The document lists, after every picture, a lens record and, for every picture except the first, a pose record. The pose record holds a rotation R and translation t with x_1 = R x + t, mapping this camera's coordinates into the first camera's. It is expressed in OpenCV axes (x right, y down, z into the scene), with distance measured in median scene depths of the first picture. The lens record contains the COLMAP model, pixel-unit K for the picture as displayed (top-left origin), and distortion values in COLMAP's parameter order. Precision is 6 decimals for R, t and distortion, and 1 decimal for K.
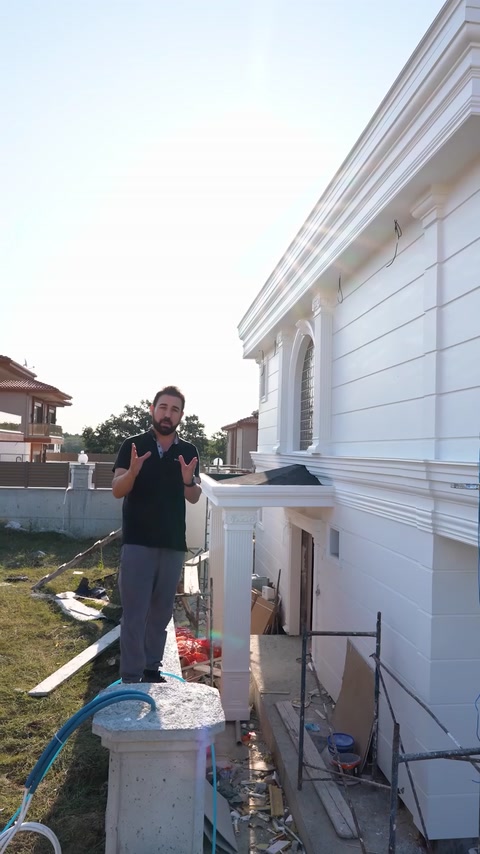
lens RADIAL K [[672.9, 0, 234.8], [0, 672.9, 429.2], [0, 0, 1]] dist [0.000699, -0.000917]
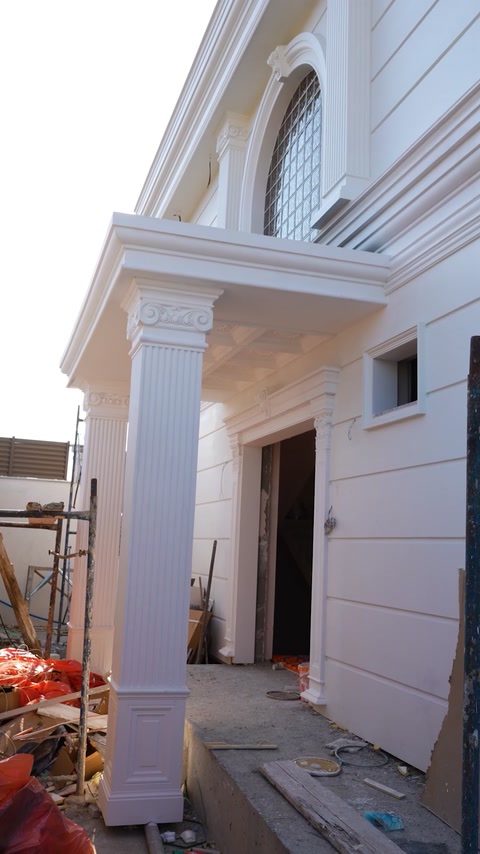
lens RADIAL K [[779.4, 0, 241.1], [0, 779.4, 424.4], [0, 0, 1]] dist [0.003865, 0.015105]
pose [[0.982354, 0.046932, 0.181046, -0.023087], [-0.024689, 0.992073, -0.123210, 0.164575], [-0.185393, 0.116566, 0.975726, 0.334915]]
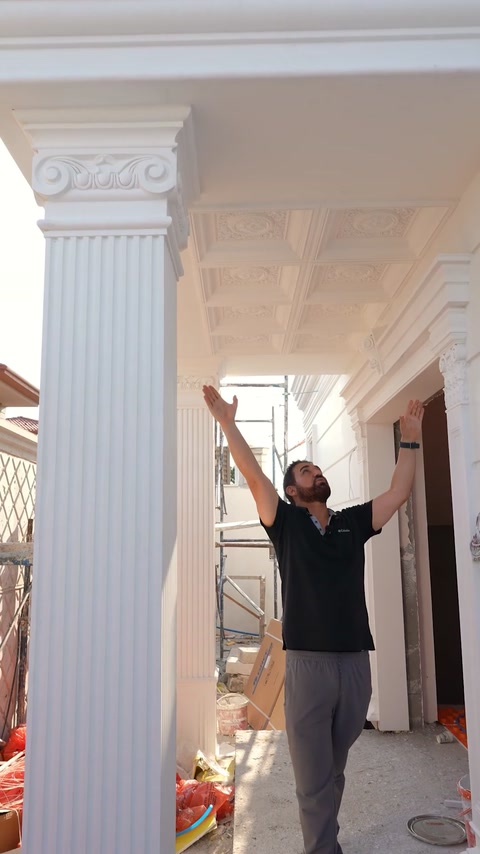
lens RADIAL K [[672.9, 0, 234.8], [0, 672.9, 429.2], [0, 0, 1]] dist [0.000699, -0.000917]
pose [[0.991584, -0.058435, -0.115524, 0.045041], [0.043955, 0.991291, -0.124137, 0.155194], [0.121771, 0.118015, 0.985517, 0.508829]]
